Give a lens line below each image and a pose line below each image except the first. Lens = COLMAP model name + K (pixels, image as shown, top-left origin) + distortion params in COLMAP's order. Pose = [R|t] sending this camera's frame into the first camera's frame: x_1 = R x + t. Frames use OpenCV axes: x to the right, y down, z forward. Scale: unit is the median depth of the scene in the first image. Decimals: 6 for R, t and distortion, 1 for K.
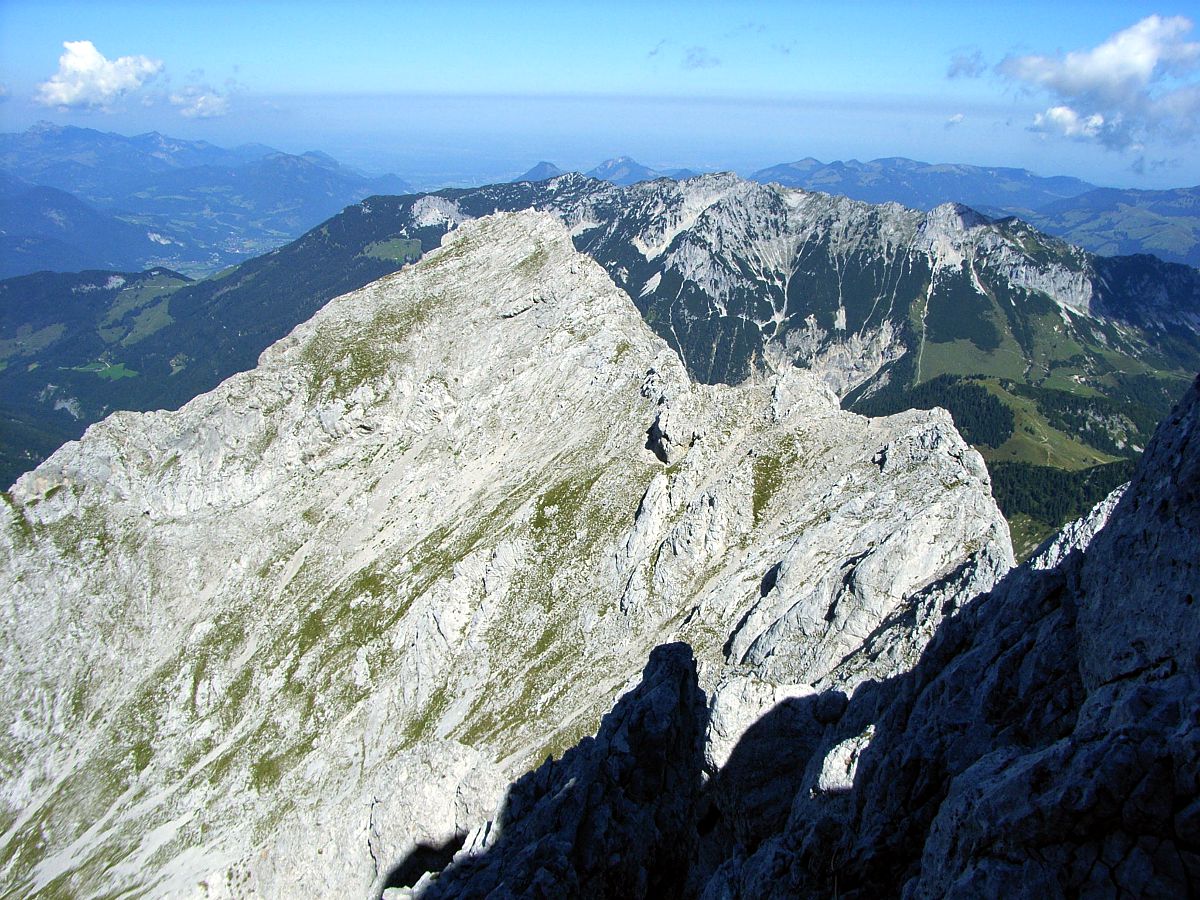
lens RADIAL K [[1028.2, 0, 660.0], [0, 1028.2, 457.7], [0, 0, 1]] dist [-0.129904, 0.085574]
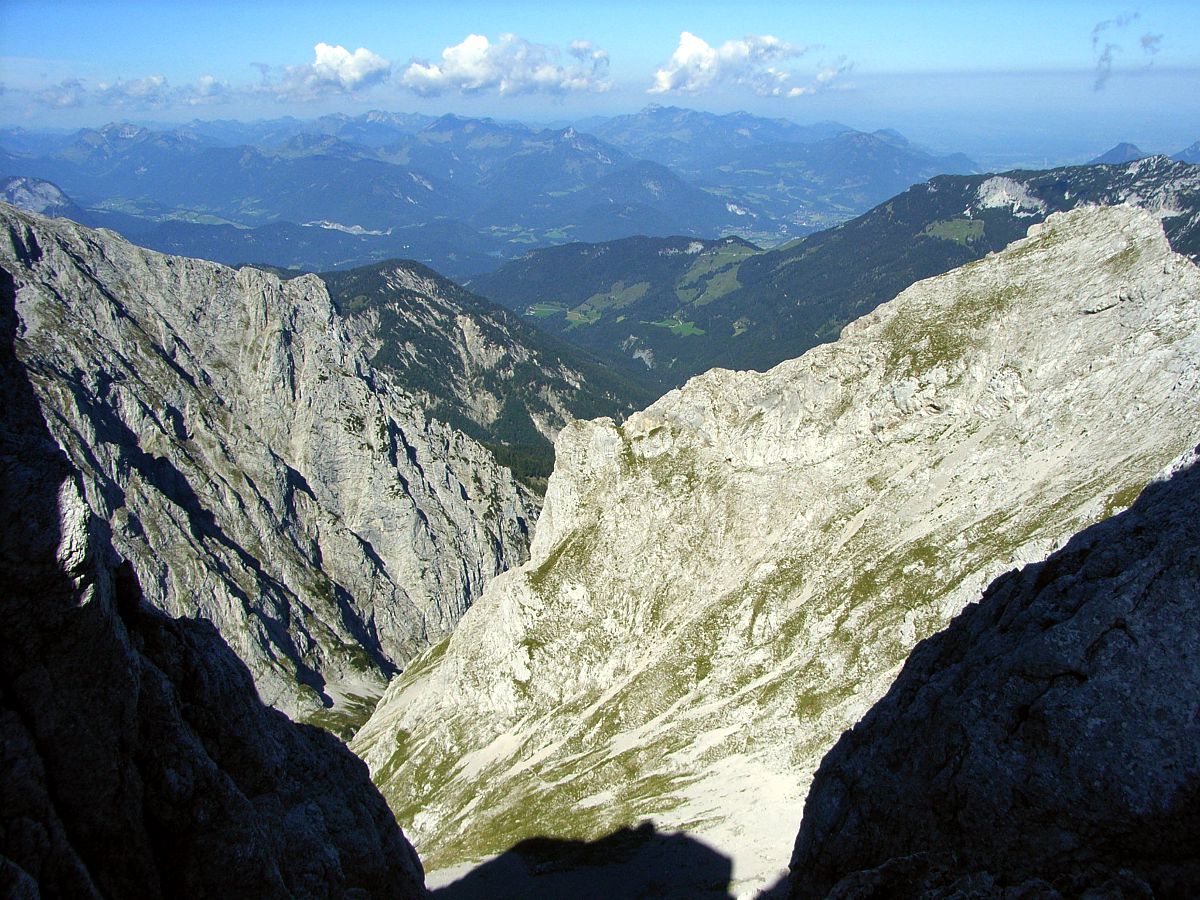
lens RADIAL K [[1028.2, 0, 660.0], [0, 1028.2, 457.7], [0, 0, 1]] dist [-0.129904, 0.085574]
pose [[0.863372, 0.131300, -0.487184, -0.015558], [-0.121701, 0.991231, 0.051471, 0.002701], [0.489670, 0.014852, 0.871781, -0.055005]]
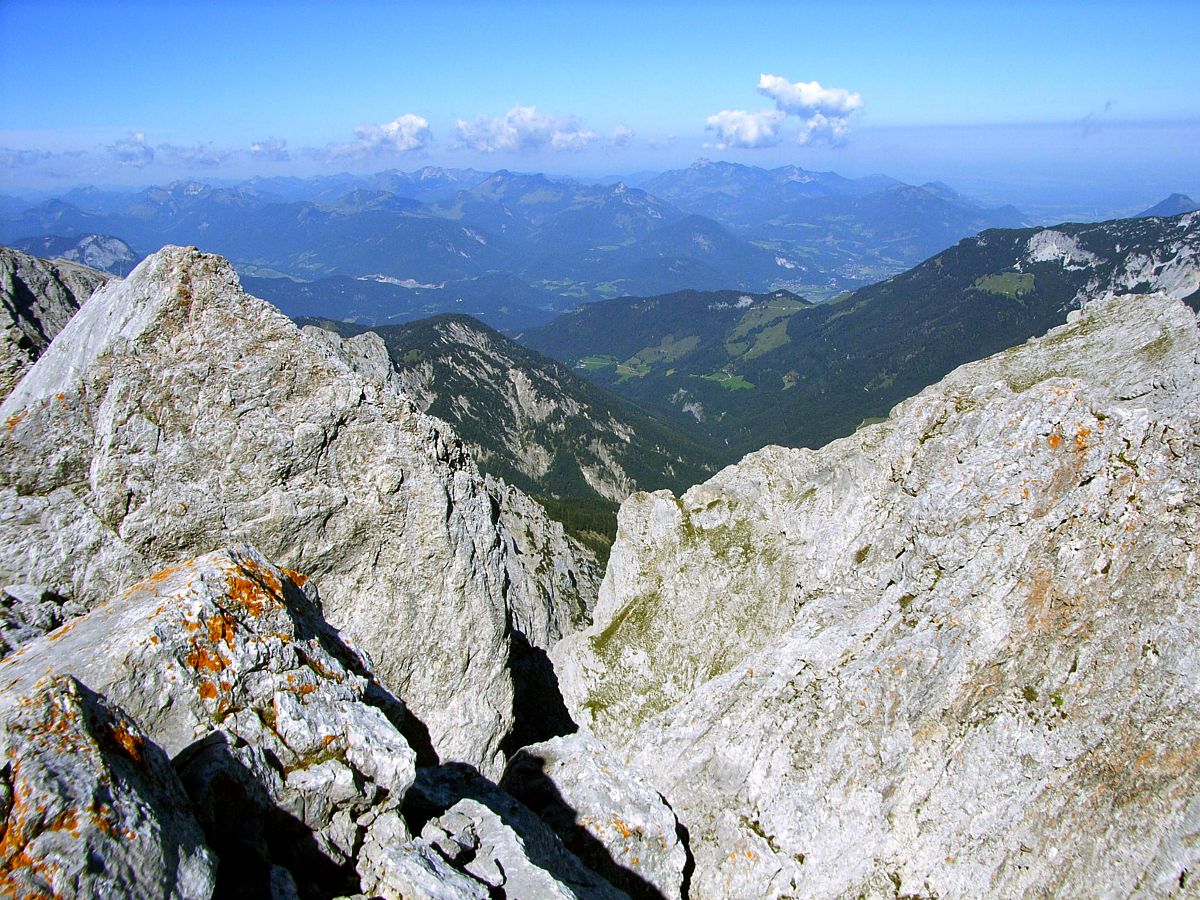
lens RADIAL K [[1028.2, 0, 660.0], [0, 1028.2, 457.7], [0, 0, 1]] dist [-0.129904, 0.085574]
pose [[0.838516, 0.109782, -0.533703, 0.007076], [-0.125502, 0.992069, 0.006888, -0.024632], [0.530227, 0.061206, 0.845644, -0.125460]]
